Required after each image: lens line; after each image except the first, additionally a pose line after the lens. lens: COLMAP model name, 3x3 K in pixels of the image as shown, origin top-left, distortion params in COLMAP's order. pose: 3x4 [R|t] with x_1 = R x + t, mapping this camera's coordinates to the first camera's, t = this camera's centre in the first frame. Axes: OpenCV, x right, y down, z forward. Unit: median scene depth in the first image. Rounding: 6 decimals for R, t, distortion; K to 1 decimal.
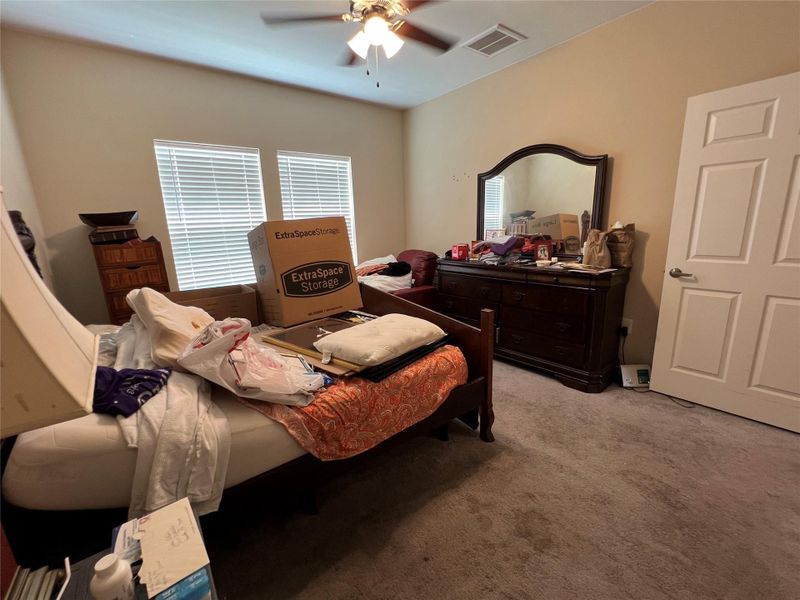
lens RADIAL K [[344.3, 0, 399.1], [0, 344.3, 297.6], [0, 0, 1]] dist [-0.010923, 0.003999]
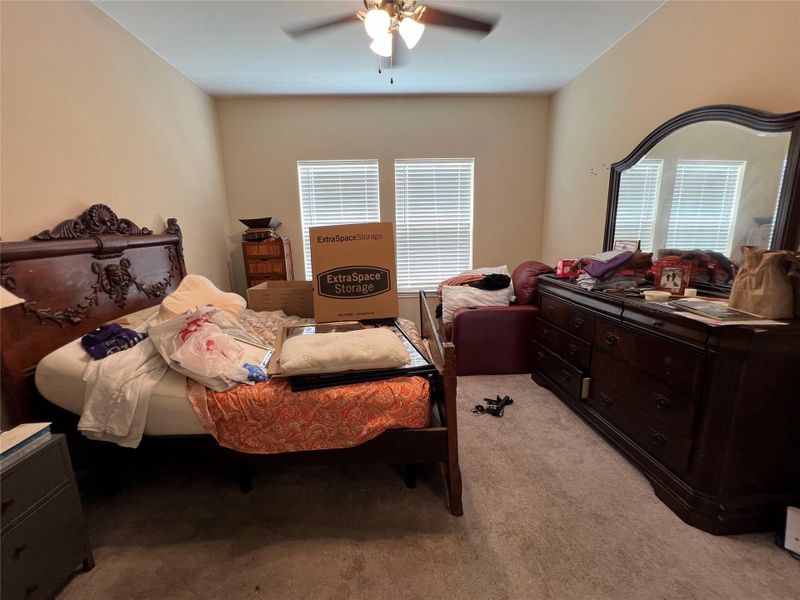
lens RADIAL K [[344.3, 0, 399.1], [0, 344.3, 297.6], [0, 0, 1]] dist [-0.010923, 0.003999]
pose [[0.807827, 0.129710, -0.574971, 0.471311], [-0.135303, 0.990245, 0.033295, -0.062352], [0.573681, 0.050898, 0.817496, 0.236516]]
